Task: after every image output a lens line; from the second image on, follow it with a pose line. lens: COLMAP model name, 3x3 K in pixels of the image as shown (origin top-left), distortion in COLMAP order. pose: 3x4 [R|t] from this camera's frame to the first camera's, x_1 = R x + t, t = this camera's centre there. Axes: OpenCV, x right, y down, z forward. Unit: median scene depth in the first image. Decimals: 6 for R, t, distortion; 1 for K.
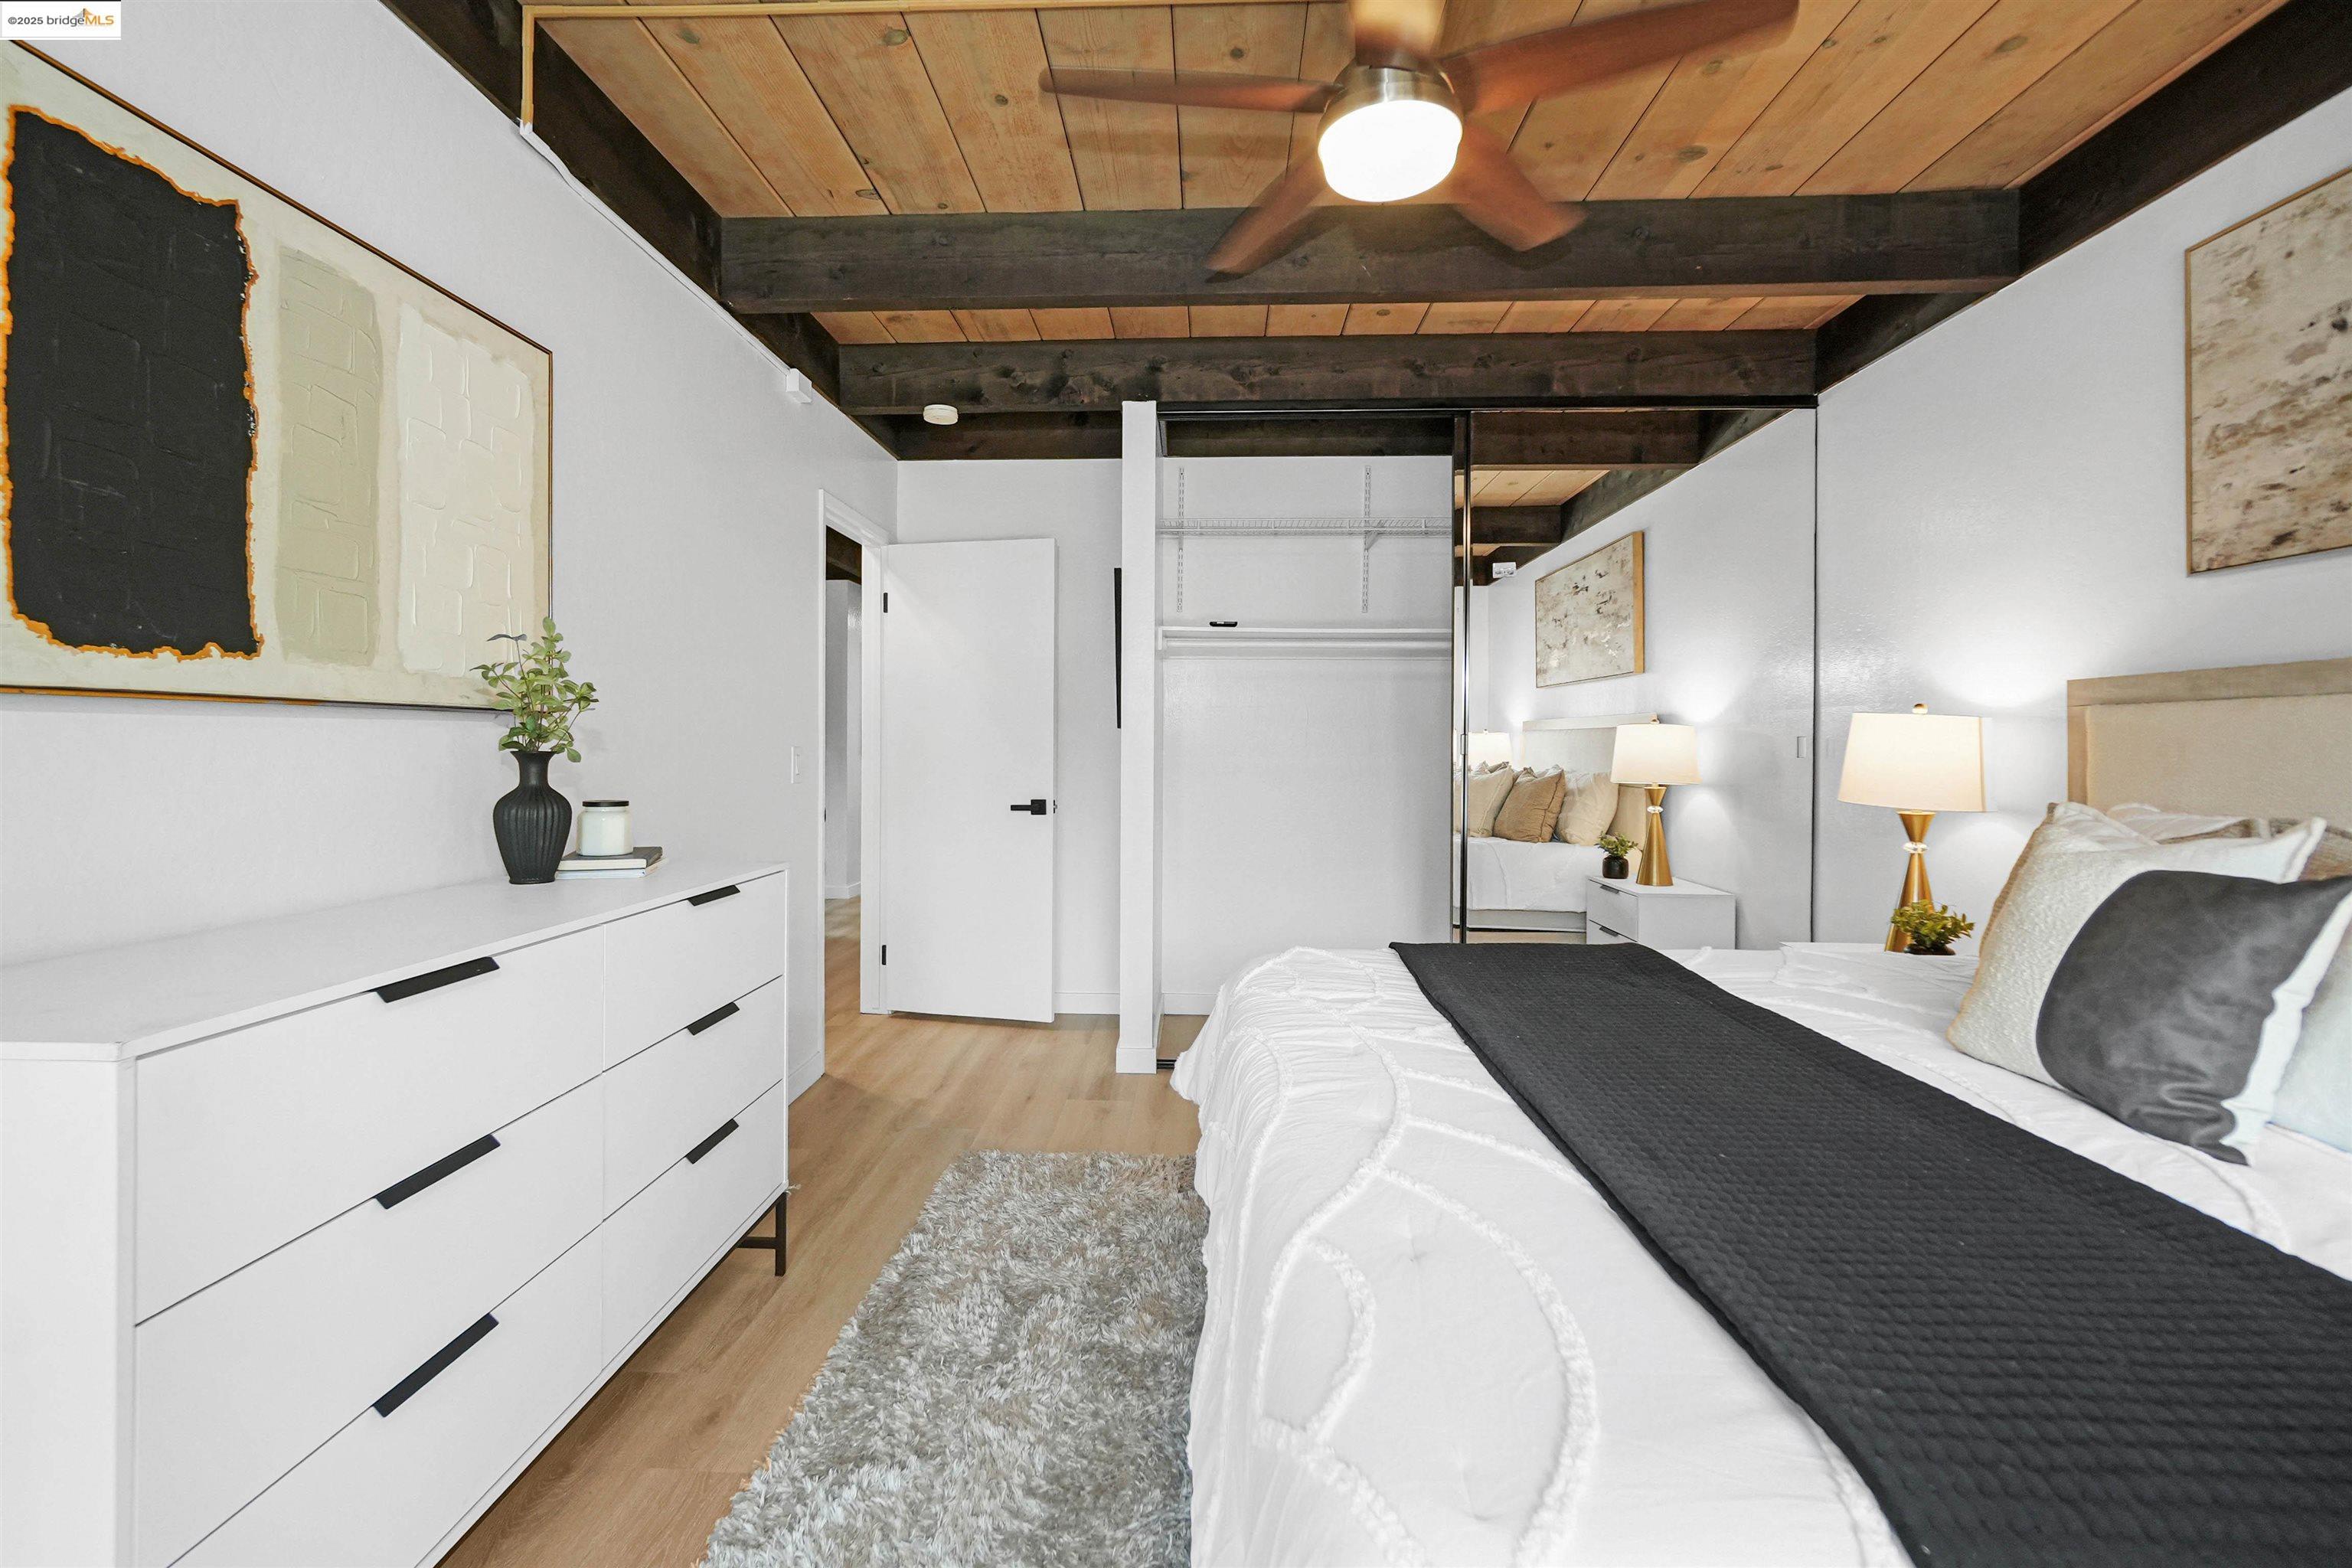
lens RADIAL K [[1042.9, 0, 1151.8], [0, 1042.9, 780.4], [0, 0, 1]] dist [-0.003223, 0.000152]
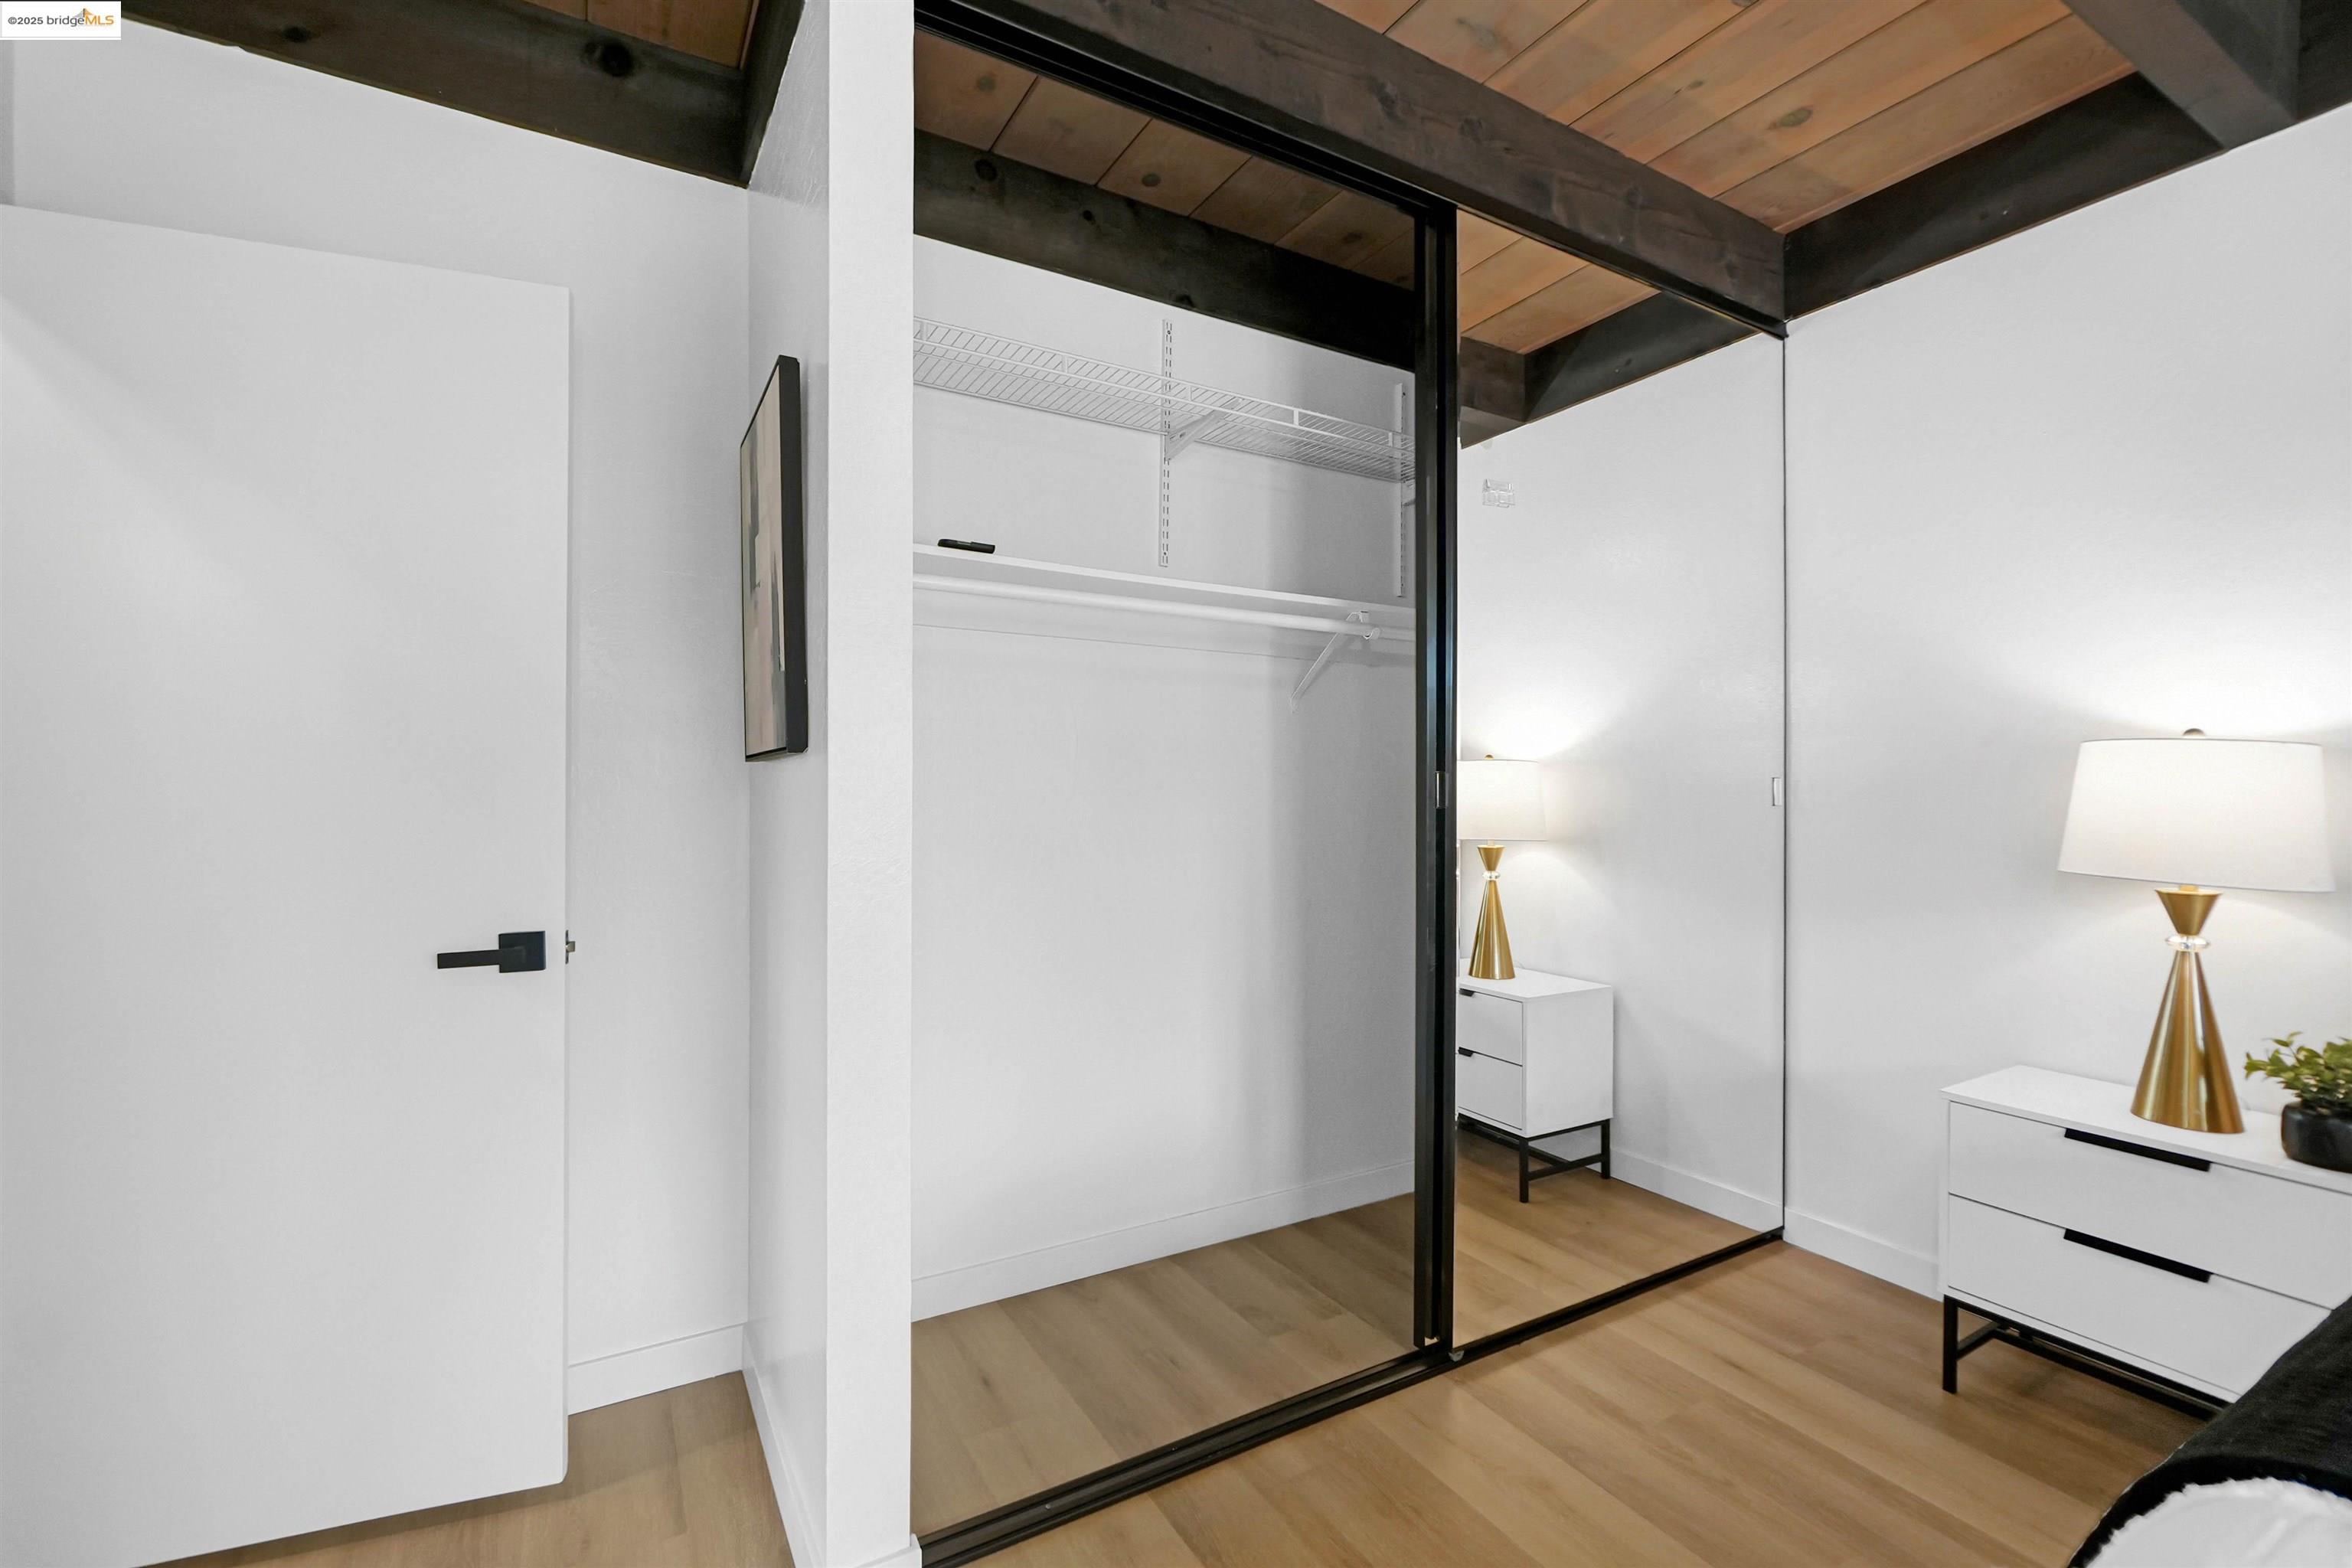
lens RADIAL K [[1035.2, 0, 1176.0], [0, 1035.2, 784.0], [0, 0, 1]] dist [-0.003252, -0.000716]
pose [[0.835131, -0.000758, 0.550051, -0.243315], [0.019645, 0.999402, -0.028450, -0.044811], [-0.549701, 0.034565, 0.834646, 1.121511]]
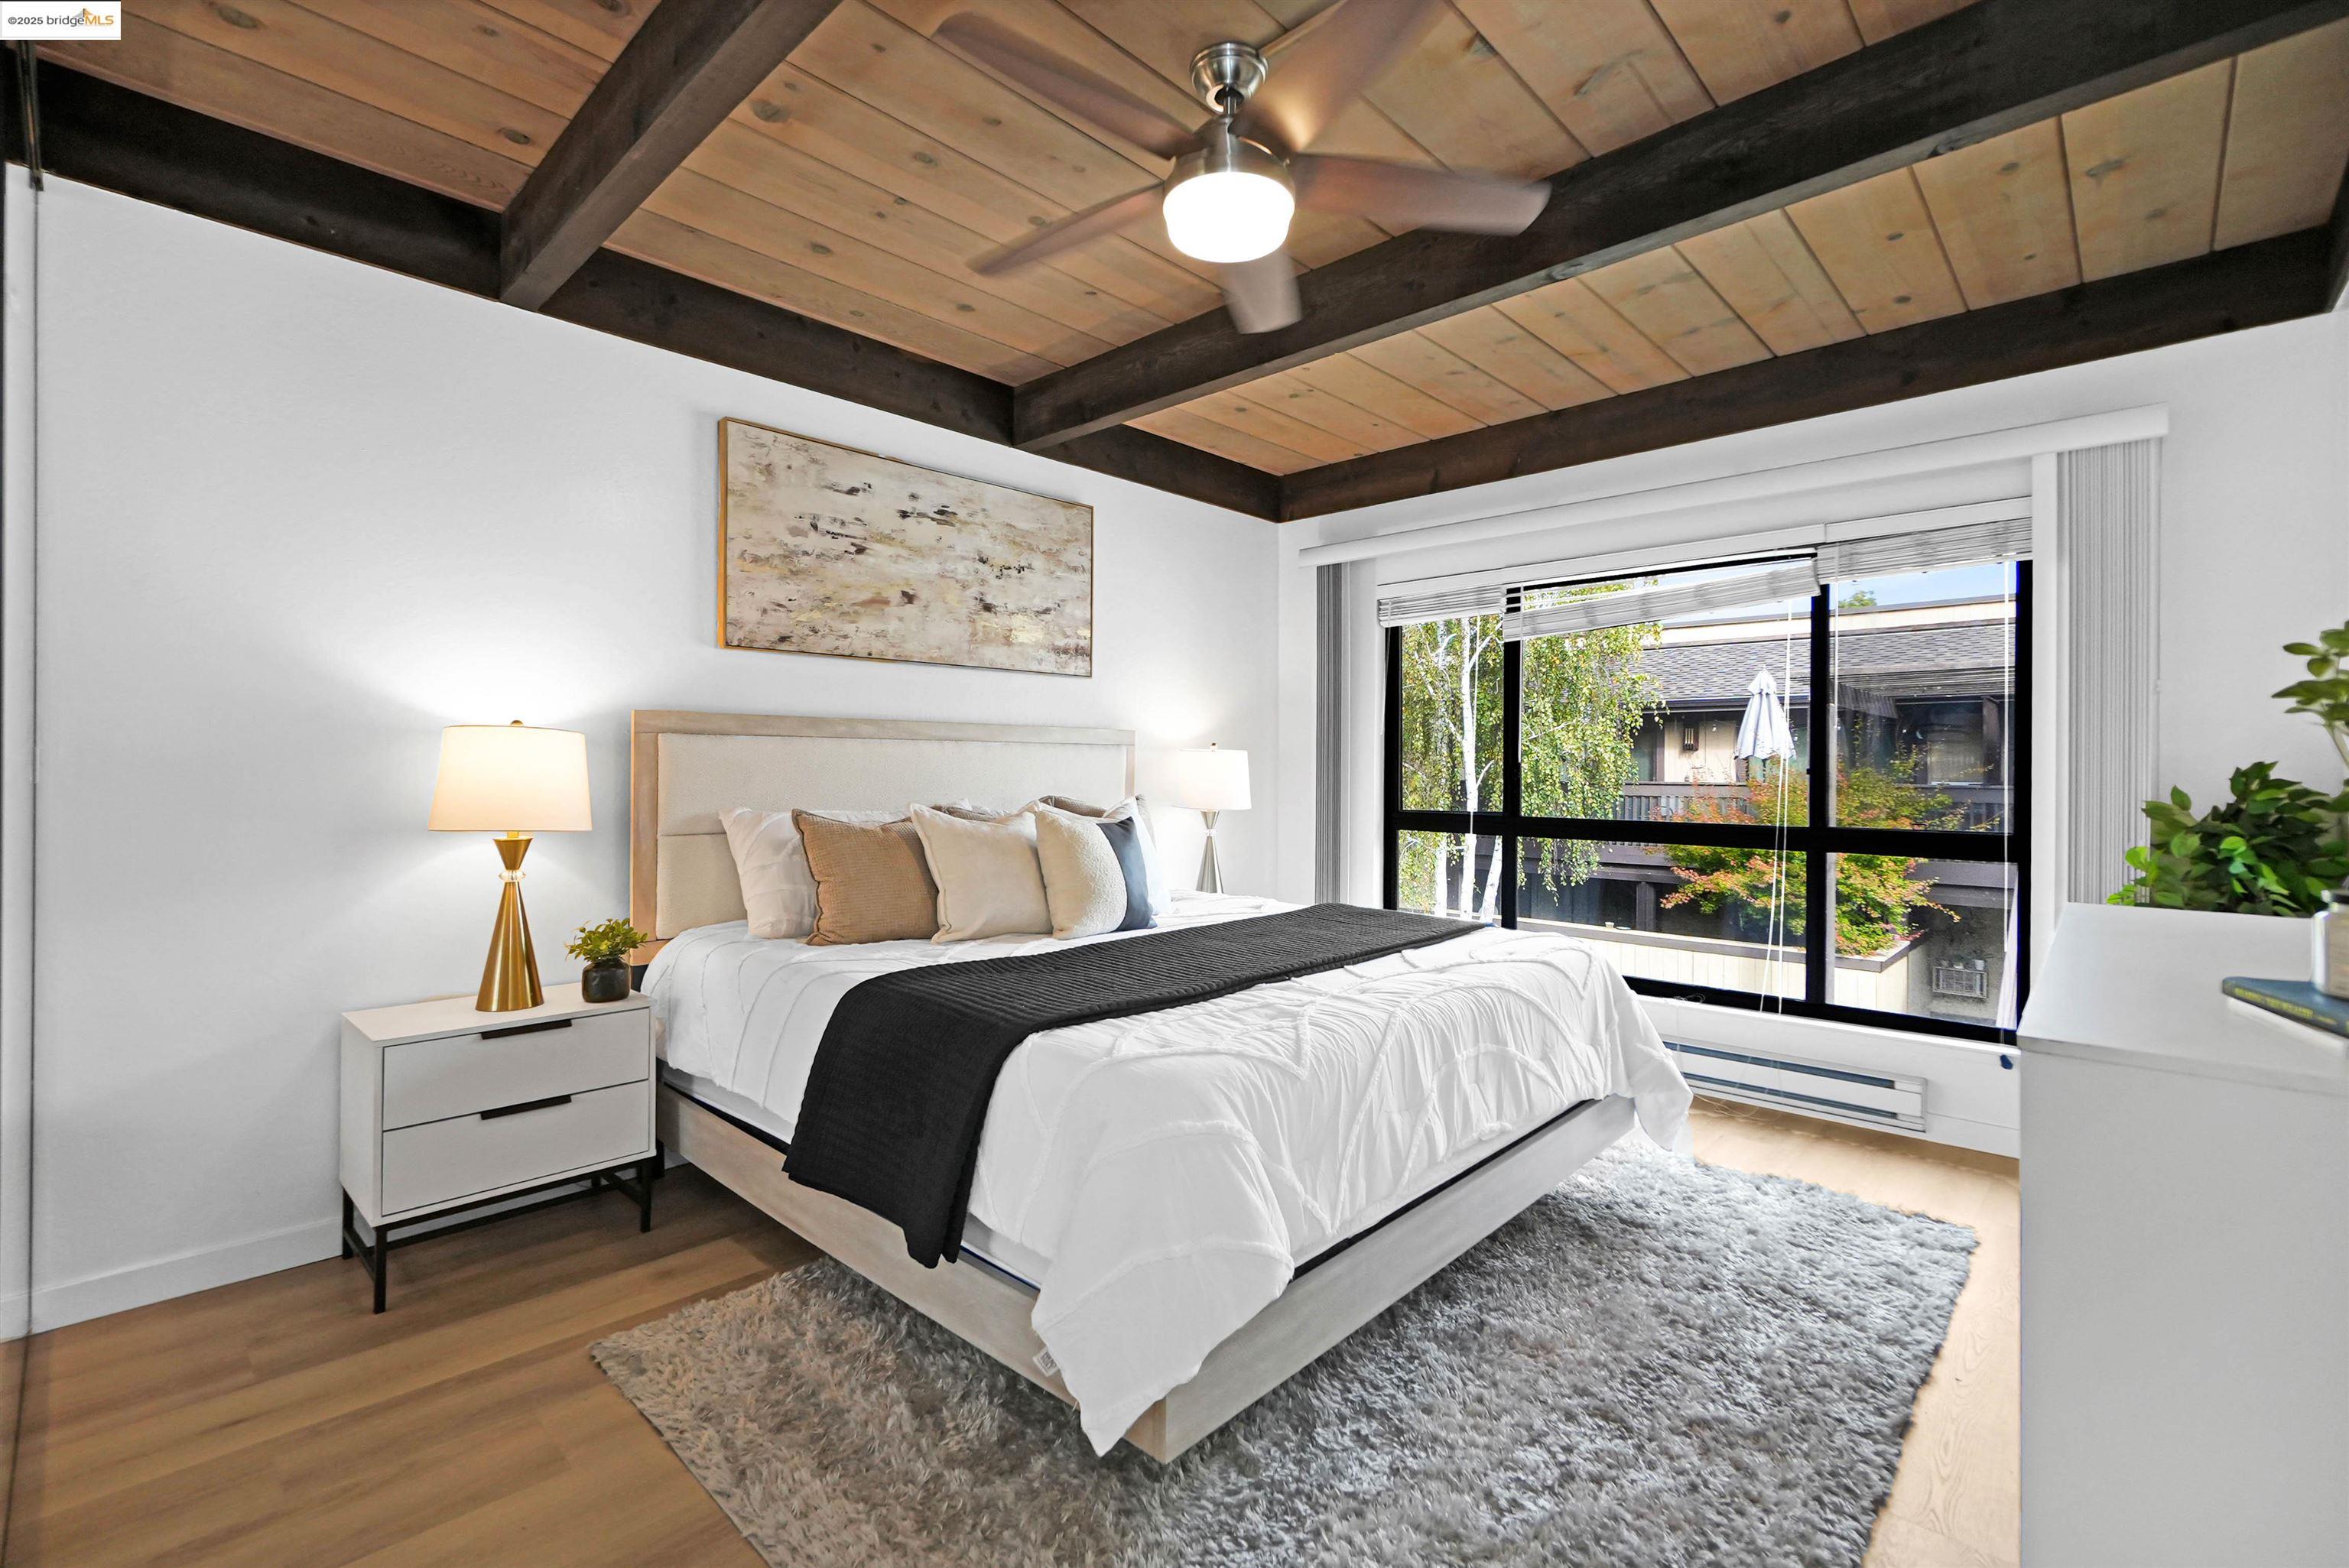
lens RADIAL K [[1033.8, 0, 1174.5], [0, 1033.8, 784.0], [0, 0, 1]] dist [-0.003252, -0.000716]
pose [[-0.776407, -0.016395, 0.630019, -0.382517], [0.015148, 0.998887, 0.044661, -0.064290], [-0.630050, 0.044219, -0.775294, 1.755469]]
